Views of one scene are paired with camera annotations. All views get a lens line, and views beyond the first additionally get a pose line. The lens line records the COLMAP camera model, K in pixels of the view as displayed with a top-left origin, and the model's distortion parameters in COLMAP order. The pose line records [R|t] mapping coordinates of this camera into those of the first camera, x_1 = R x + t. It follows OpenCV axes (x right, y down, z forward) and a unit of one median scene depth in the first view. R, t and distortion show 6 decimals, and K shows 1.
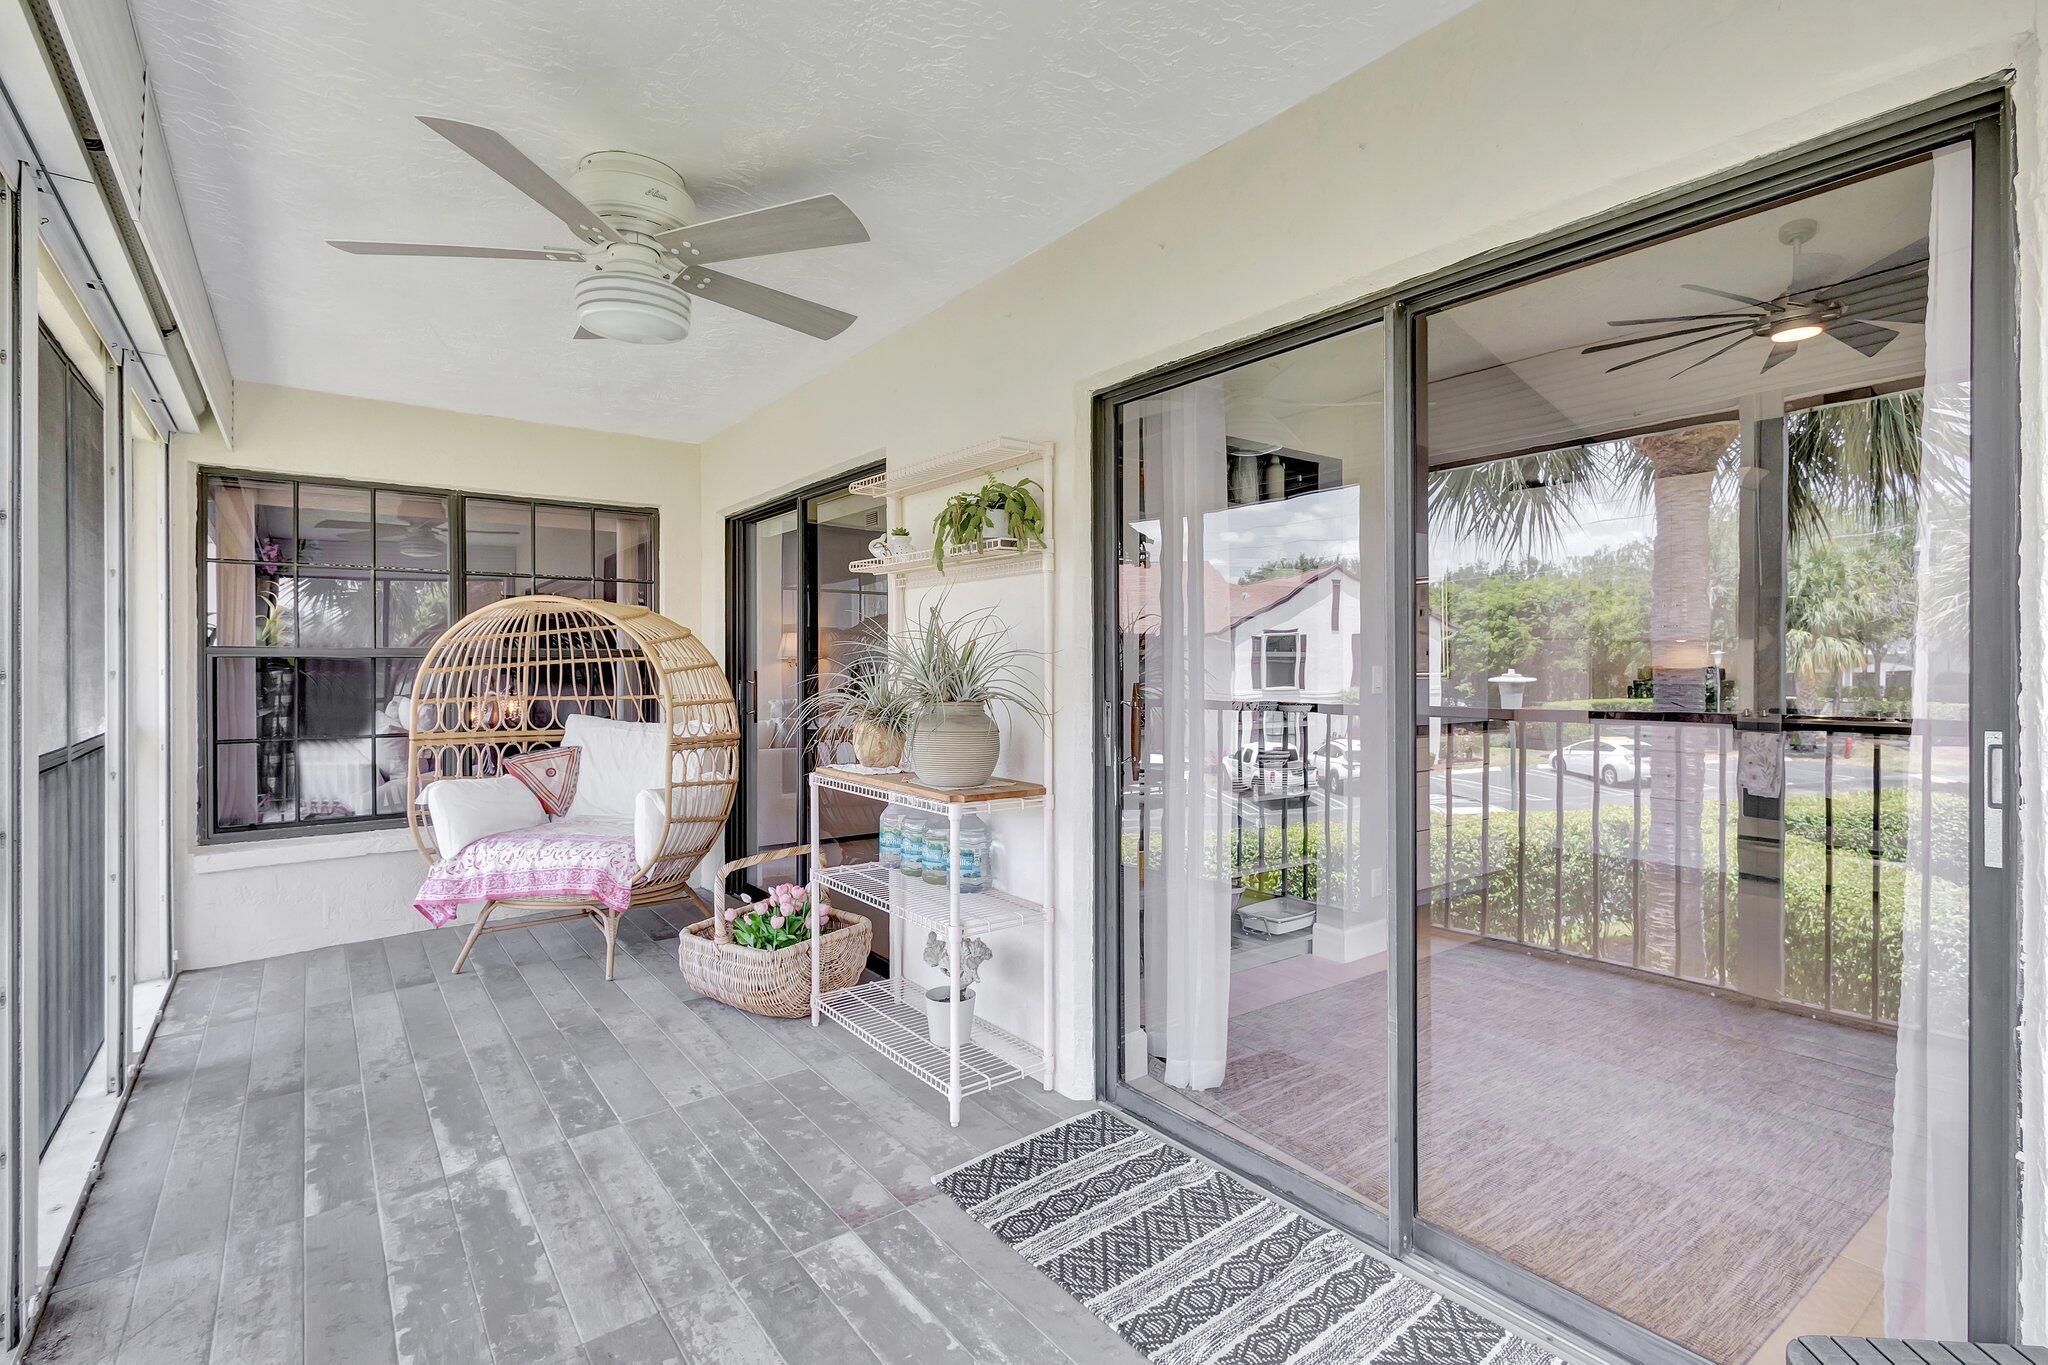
lens RADIAL K [[962.7, 0, 1016.2], [0, 962.7, 668.3], [0, 0, 1]] dist [0.003292, 0.000031]
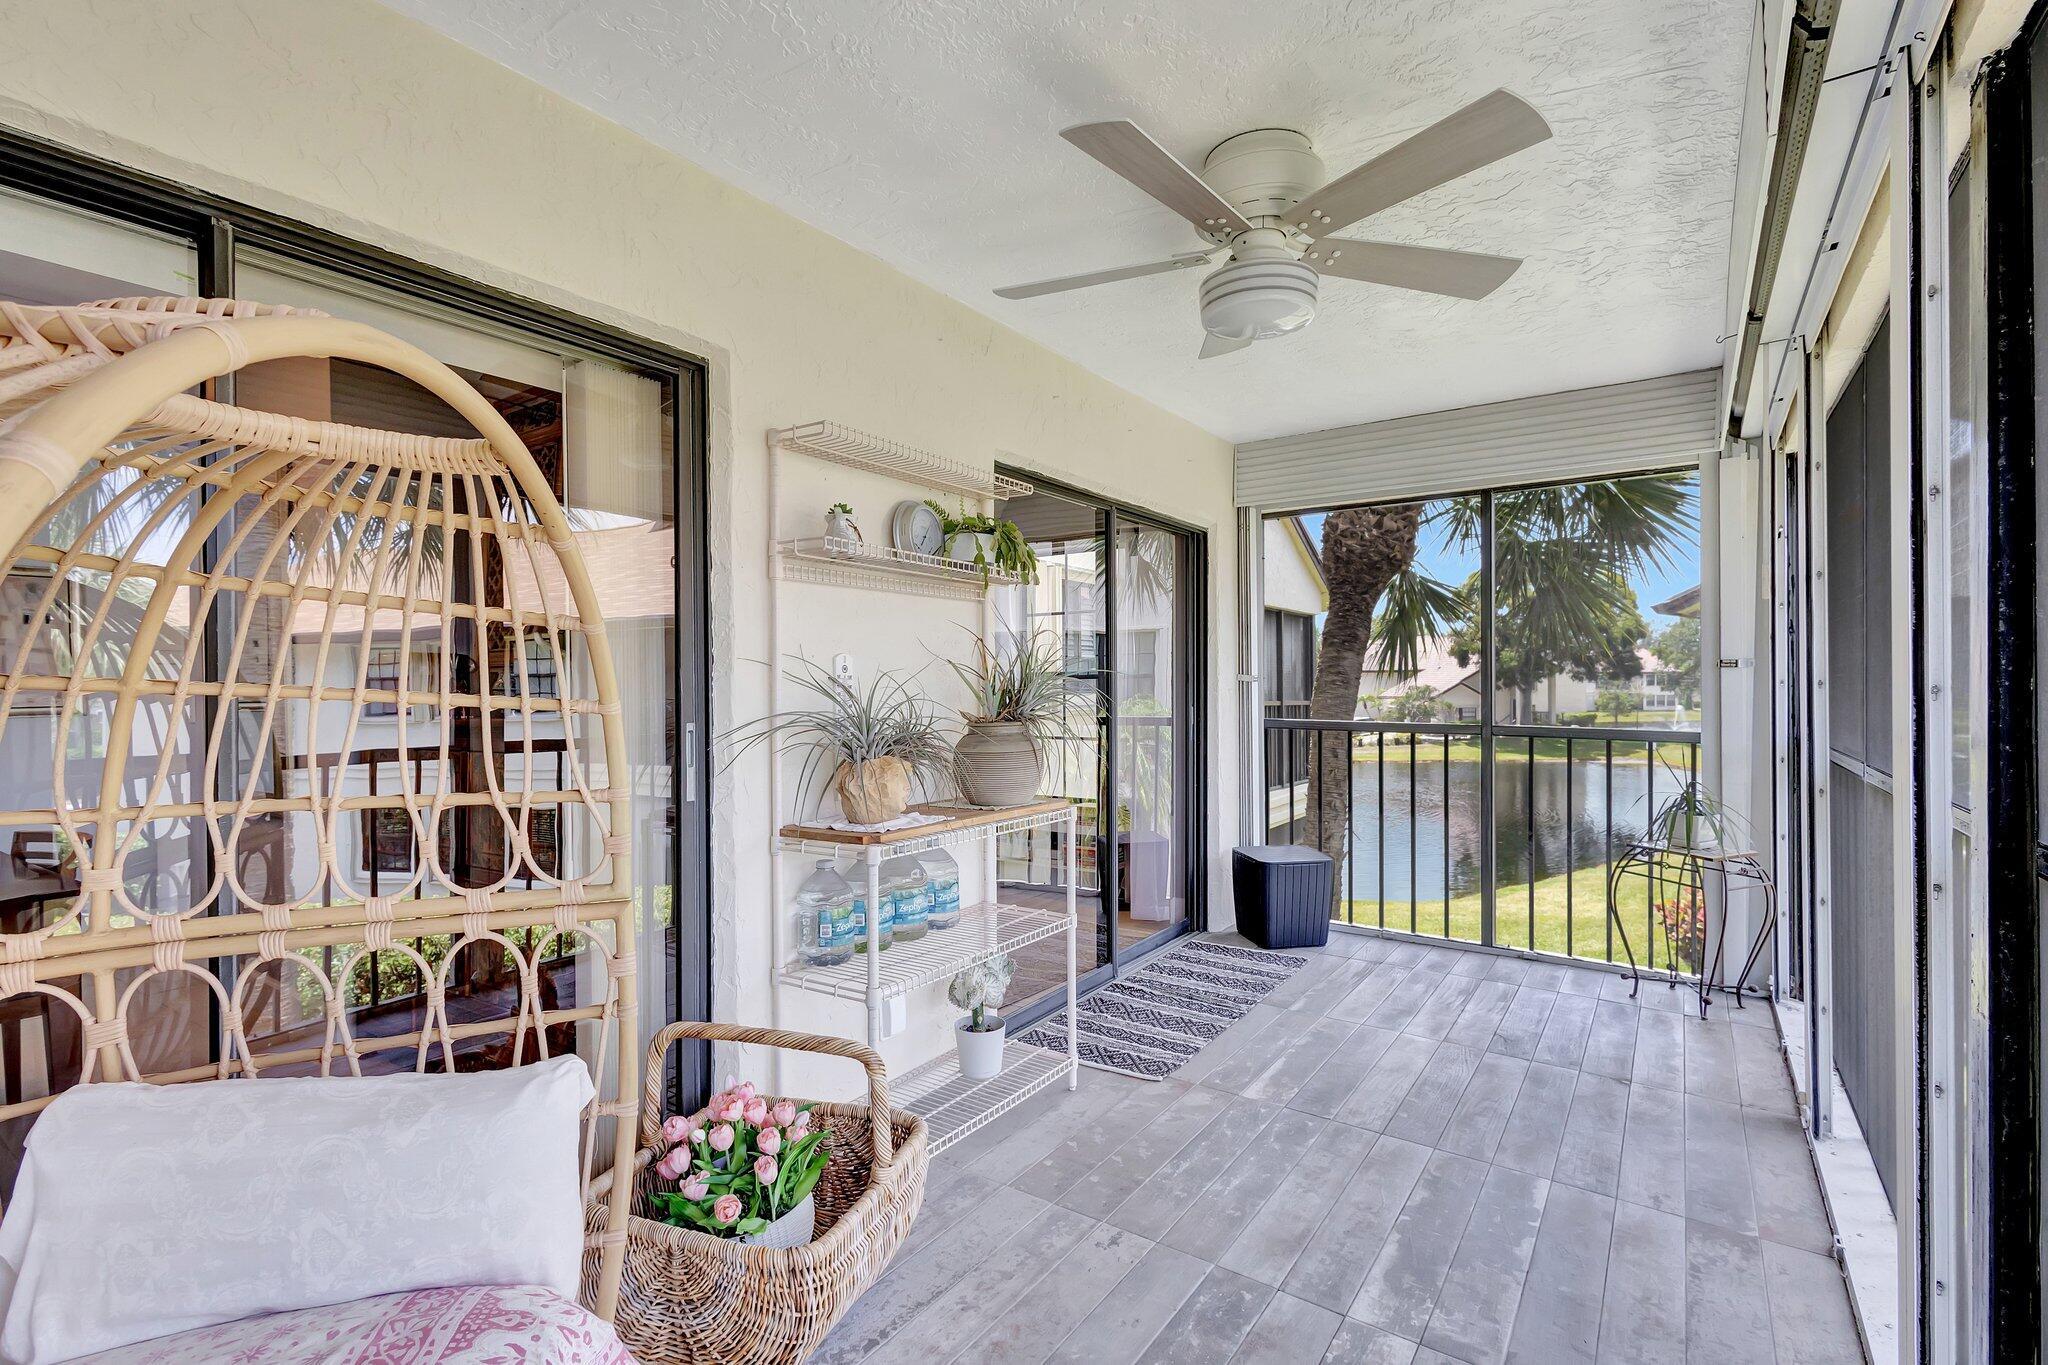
lens RADIAL K [[934.1, 0, 1024.6], [0, 934.1, 684.2], [0, 0, 1]] dist [0.003338, 0.000622]
pose [[-0.317623, 0.005050, 0.948204, -1.187845], [0.013100, 0.999914, -0.000937, -0.009097], [-0.948127, 0.012124, -0.317662, 1.507142]]
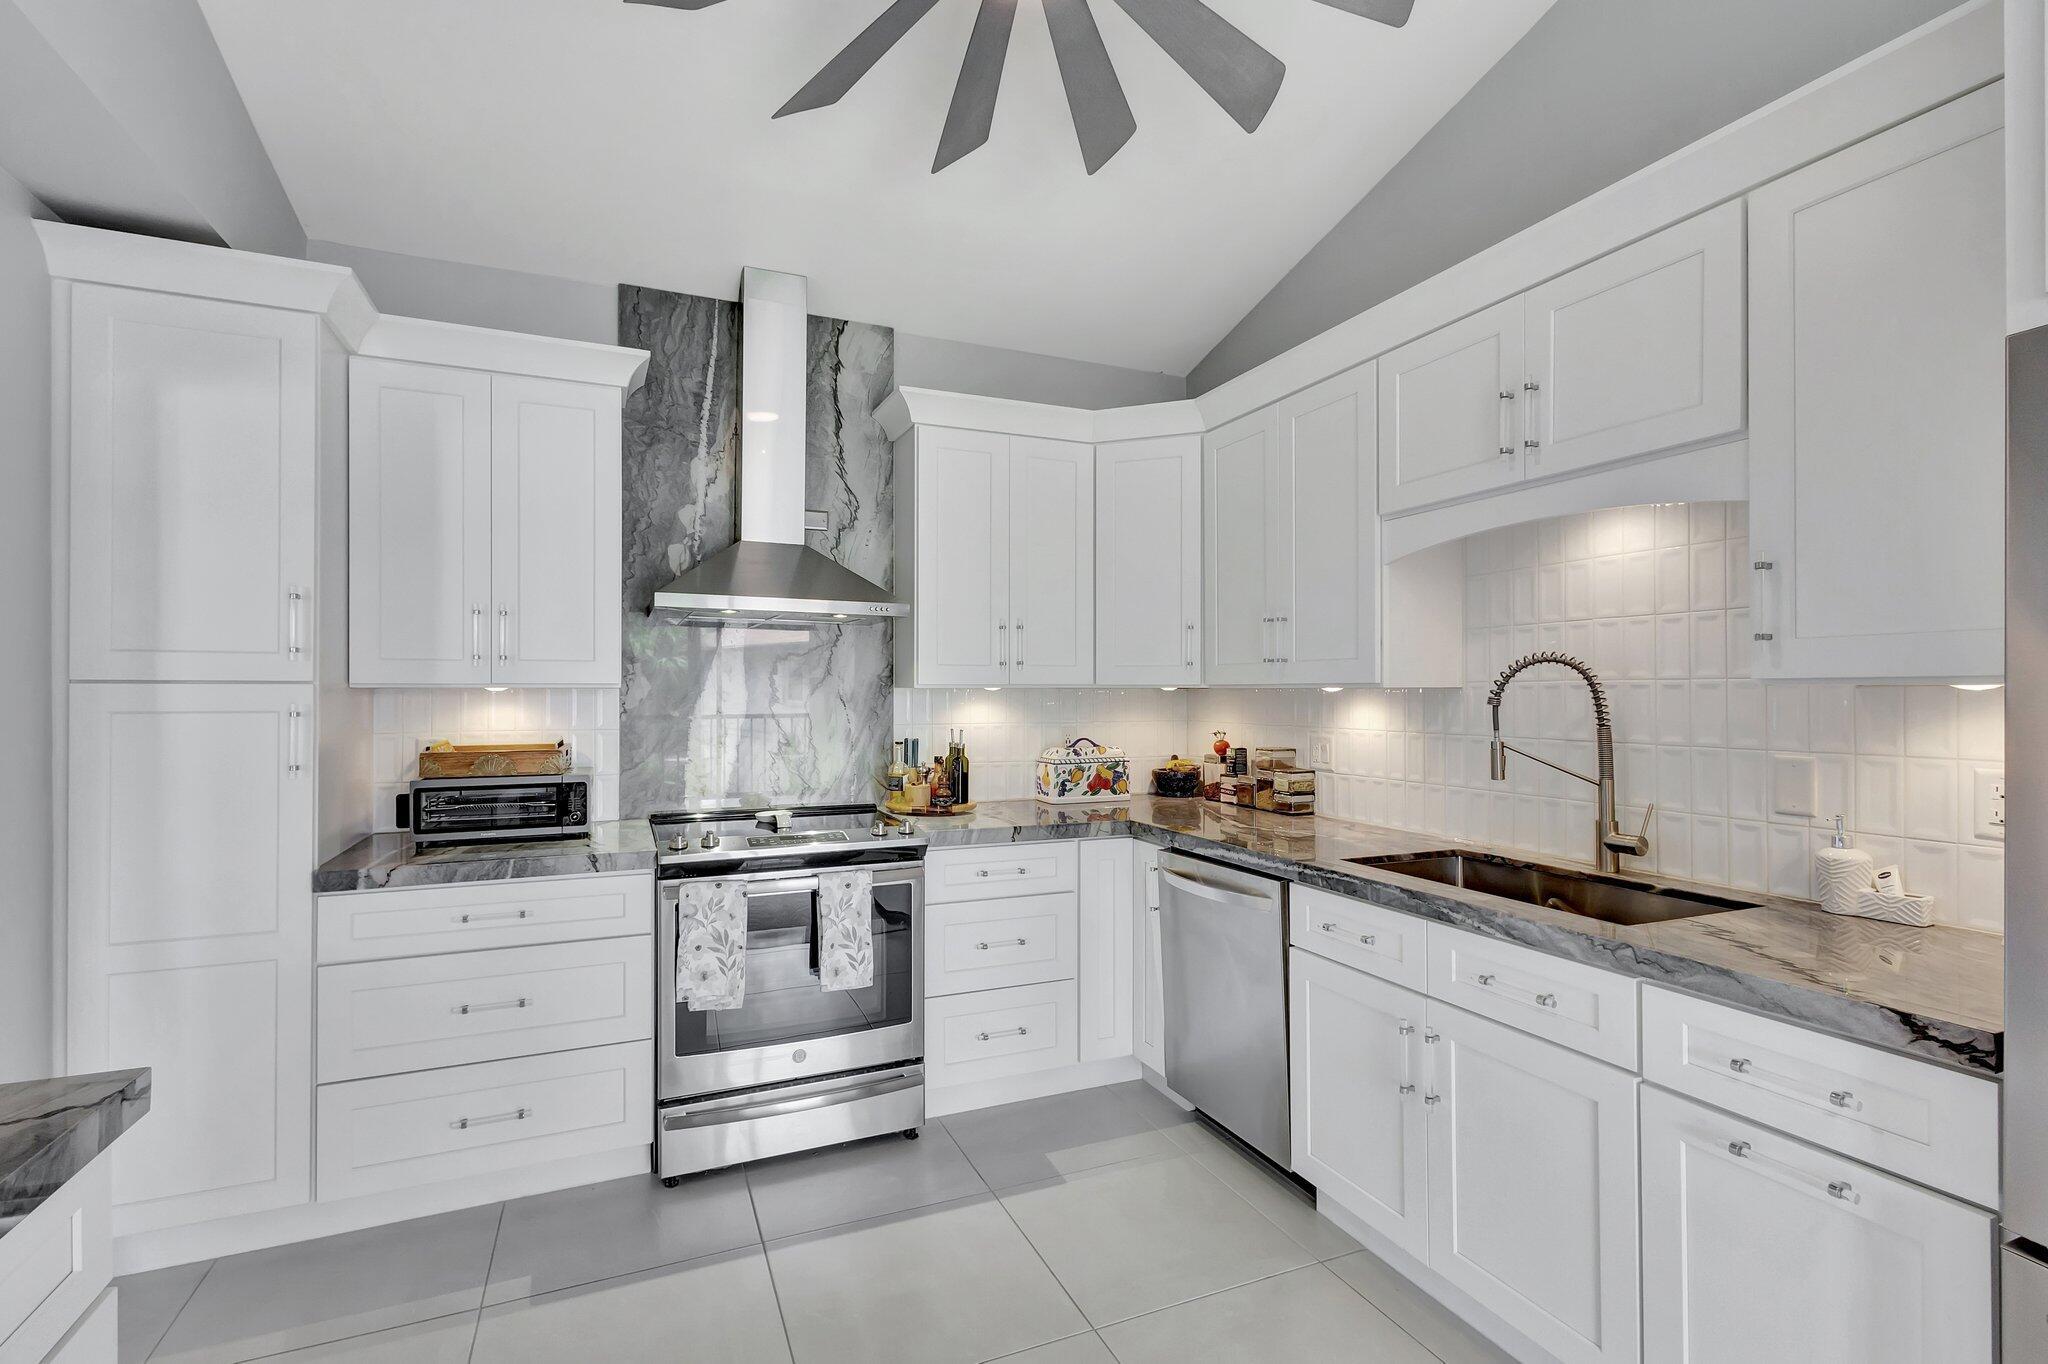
lens RADIAL K [[934.1, 0, 1024.6], [0, 934.1, 683.7], [0, 0, 1]] dist [0.003338, 0.000622]
pose [[0.227198, 0.007884, 0.973817, 0.752253], [0.008469, 0.999913, -0.010071, -0.061451], [-0.973812, 0.010536, 0.227112, 1.611617]]
